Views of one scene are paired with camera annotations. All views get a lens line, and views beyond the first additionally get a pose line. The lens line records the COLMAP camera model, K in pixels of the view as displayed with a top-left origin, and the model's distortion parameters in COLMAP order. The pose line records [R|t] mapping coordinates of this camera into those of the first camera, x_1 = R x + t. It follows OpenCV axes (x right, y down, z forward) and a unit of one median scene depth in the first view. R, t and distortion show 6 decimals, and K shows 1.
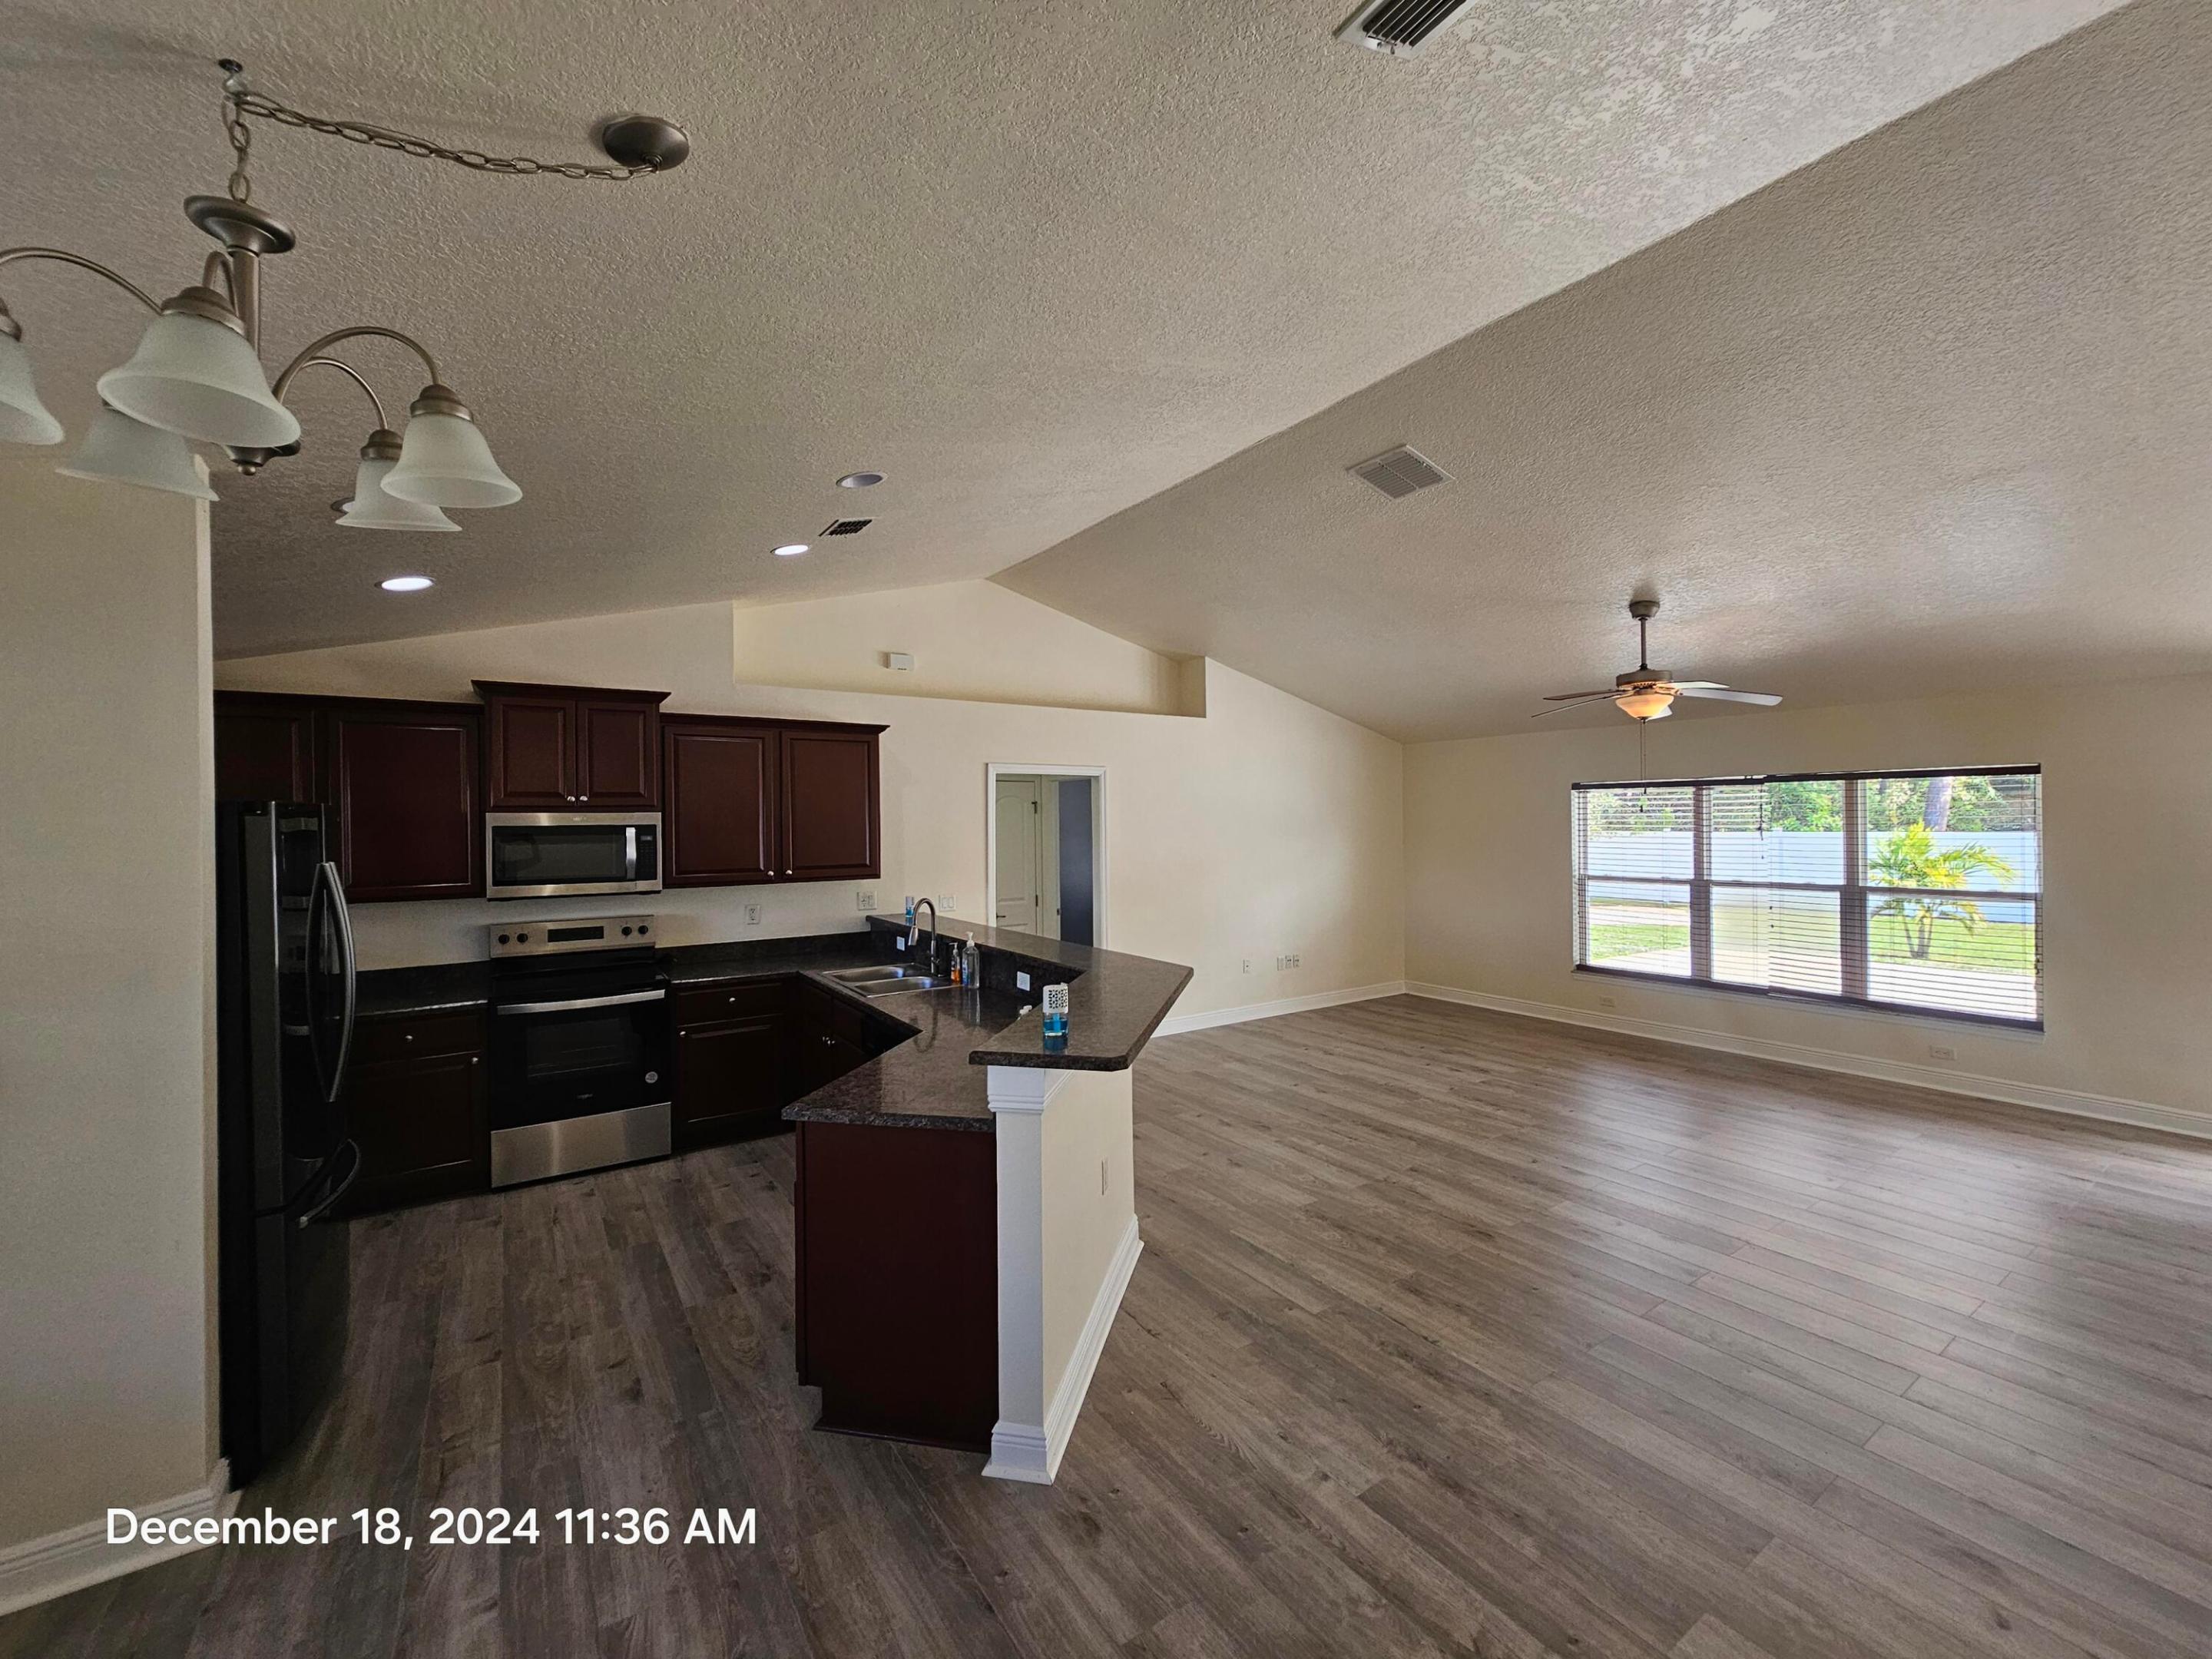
lens RADIAL K [[904.1, 0, 1115.1], [0, 904.1, 821.7], [0, 0, 1]] dist [-0.001996, 0.001420]
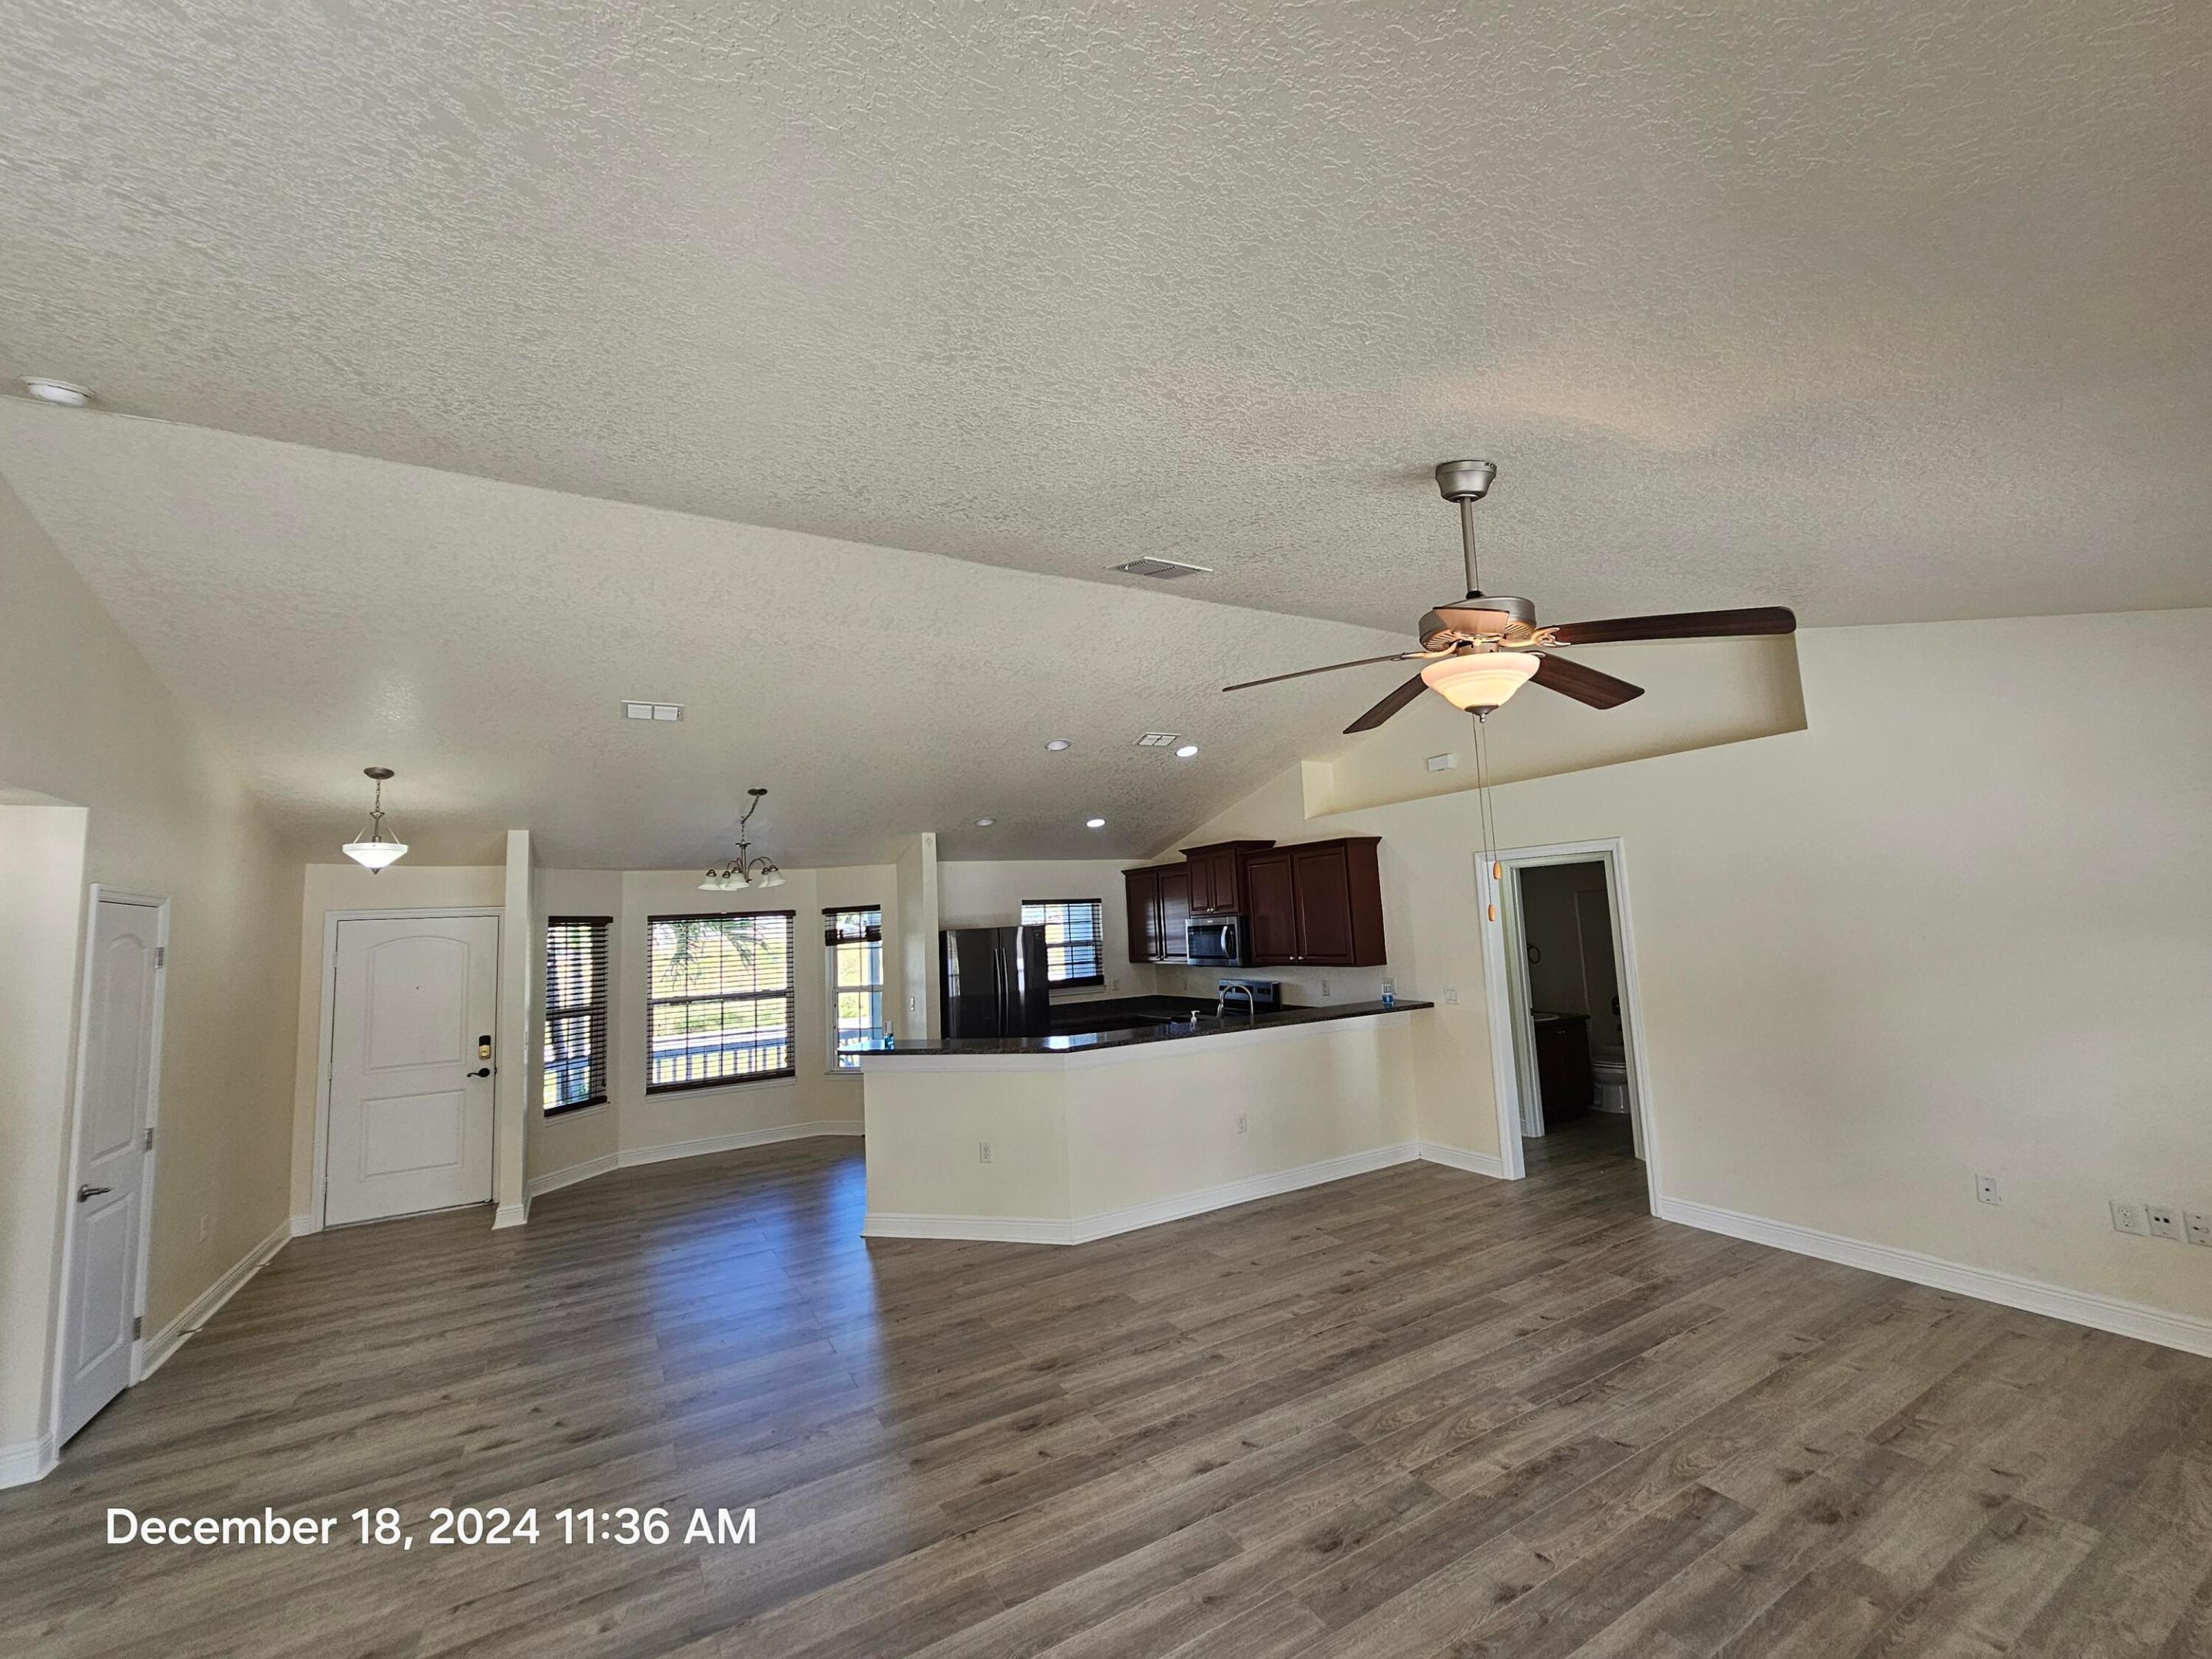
lens RADIAL K [[904.1, 0, 1122.6], [0, 904.1, 814.4], [0, 0, 1]] dist [-0.001996, 0.001420]
pose [[-0.065502, -0.107755, -0.992017, 1.073429], [0.046835, 0.992725, -0.110924, -0.020702], [0.996753, -0.053727, -0.059979, 0.872931]]
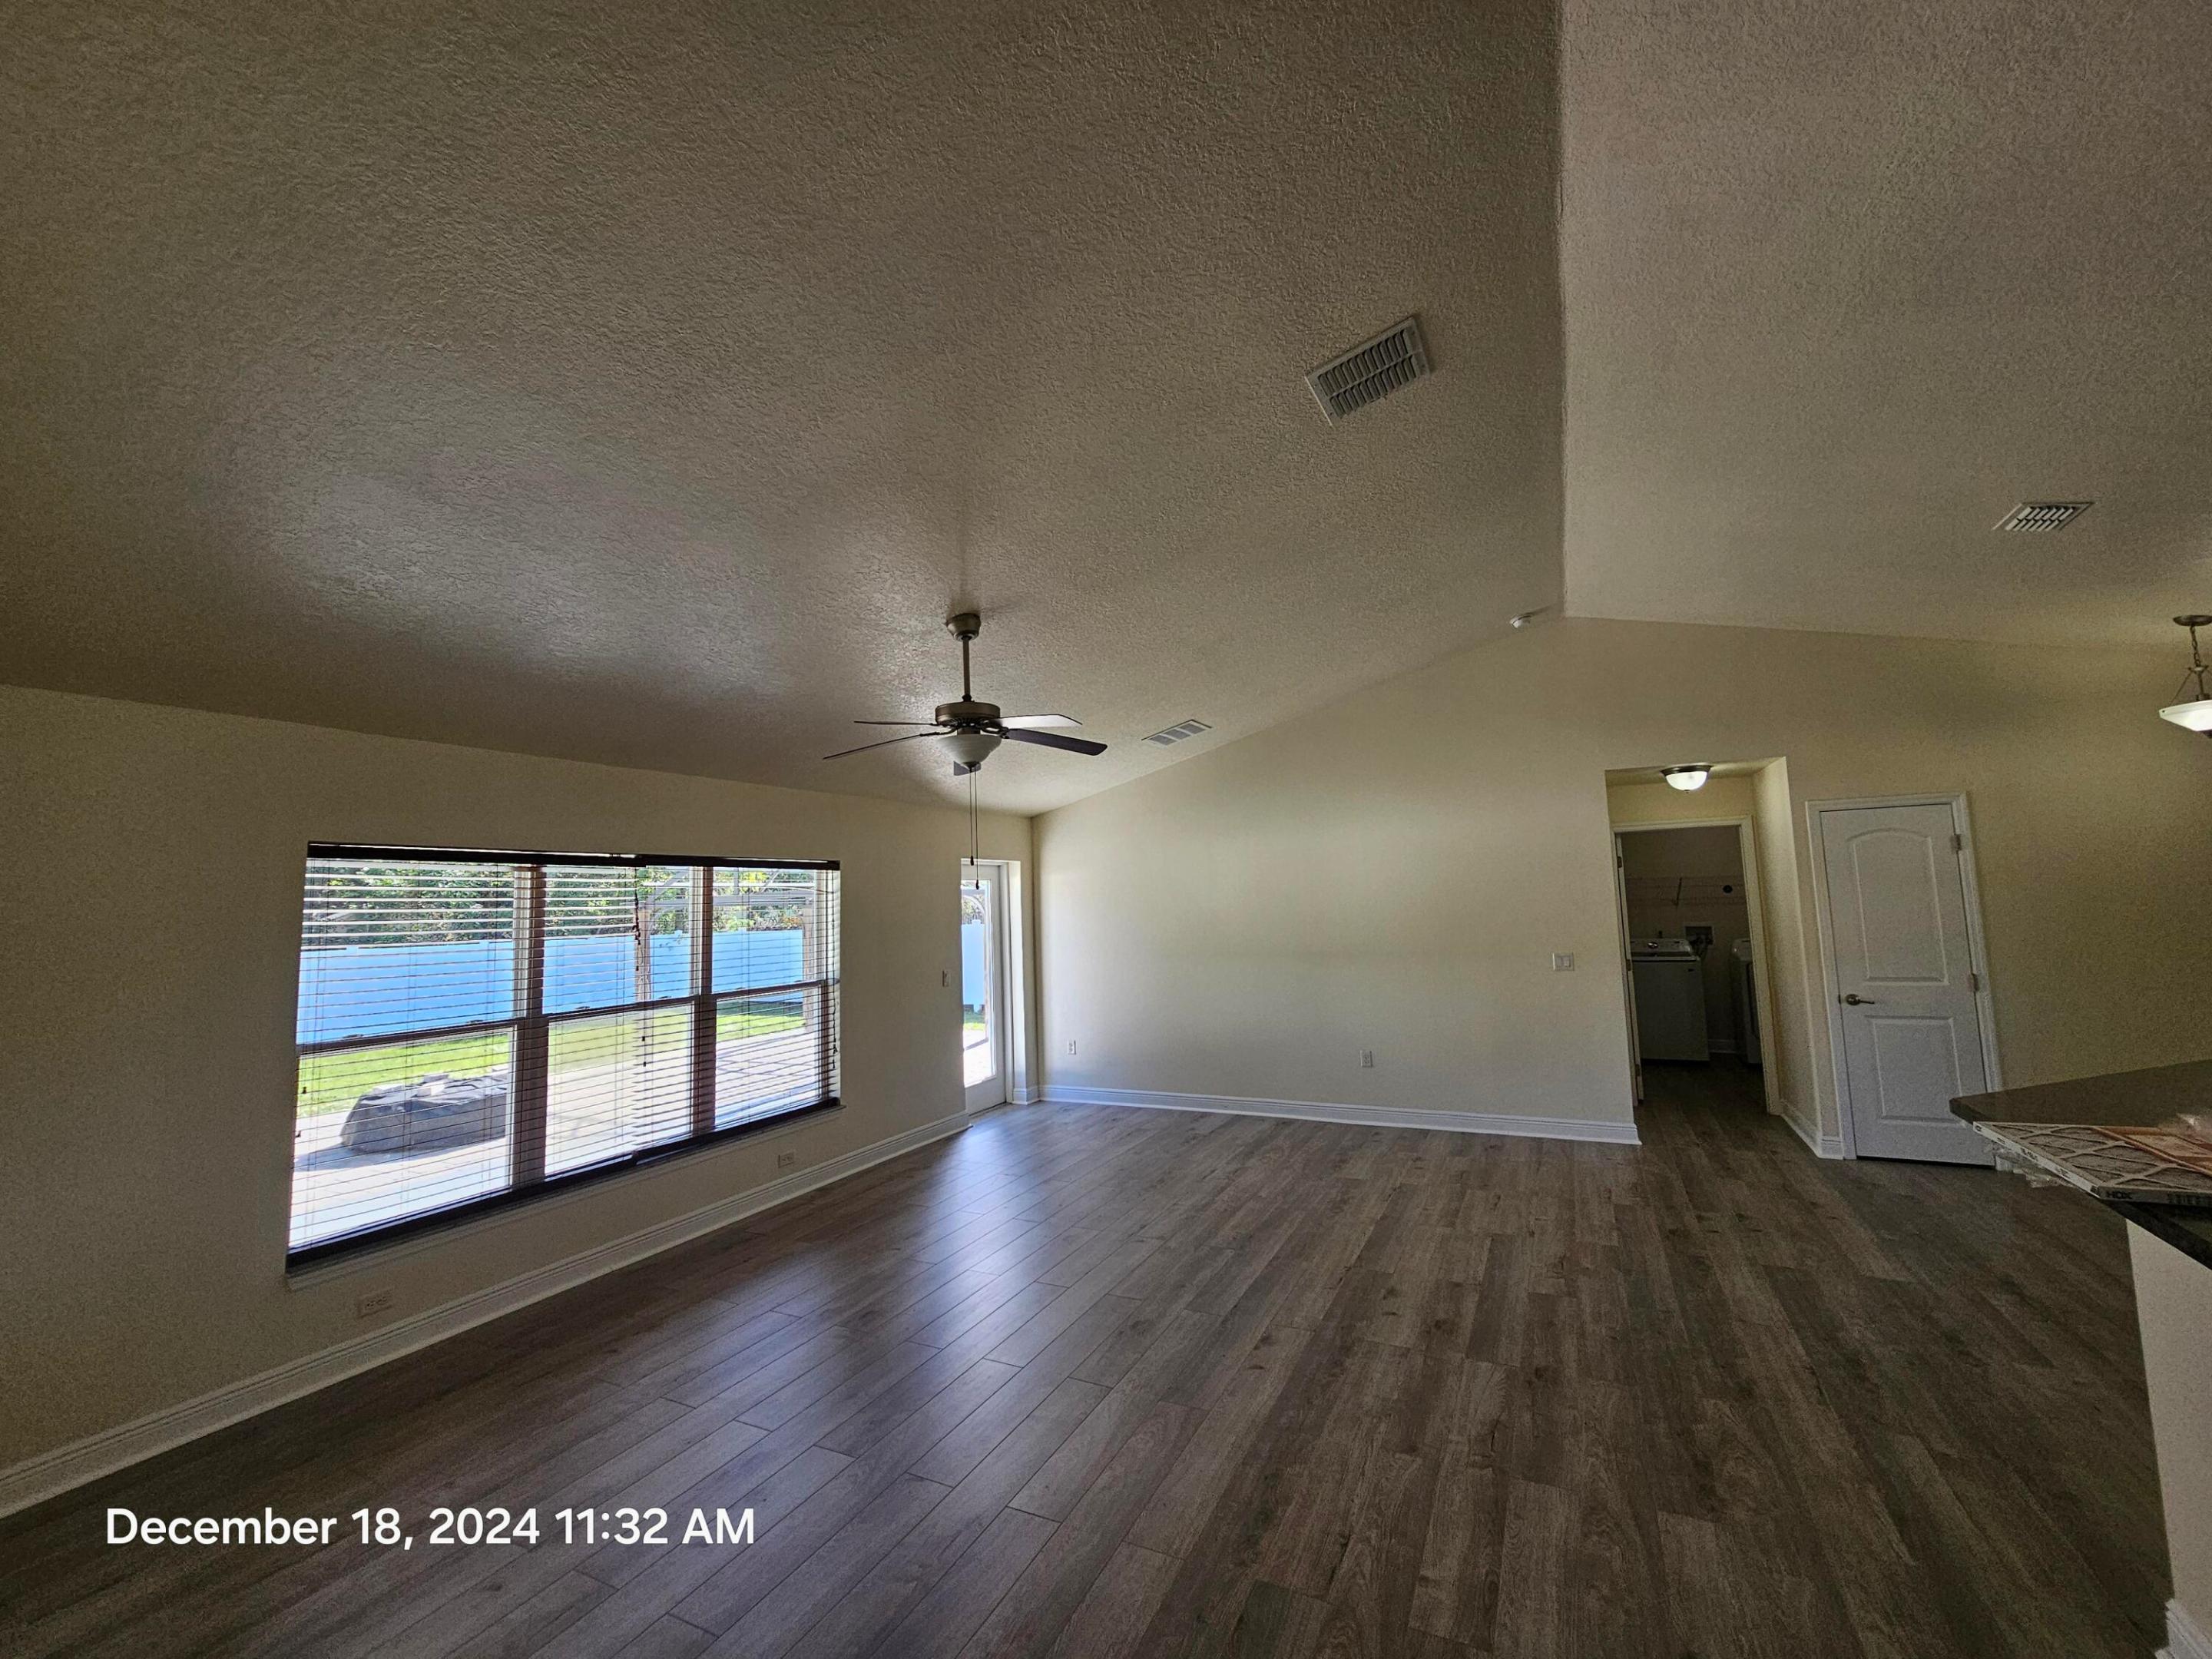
lens RADIAL K [[904.1, 0, 1123.1], [0, 904.1, 820.9], [0, 0, 1]] dist [-0.001996, 0.001420]
pose [[-0.493565, 0.106442, 0.863171, -0.129190], [0.042382, 0.994247, -0.098372, 0.012461], [-0.868676, -0.011970, -0.495236, 1.301428]]
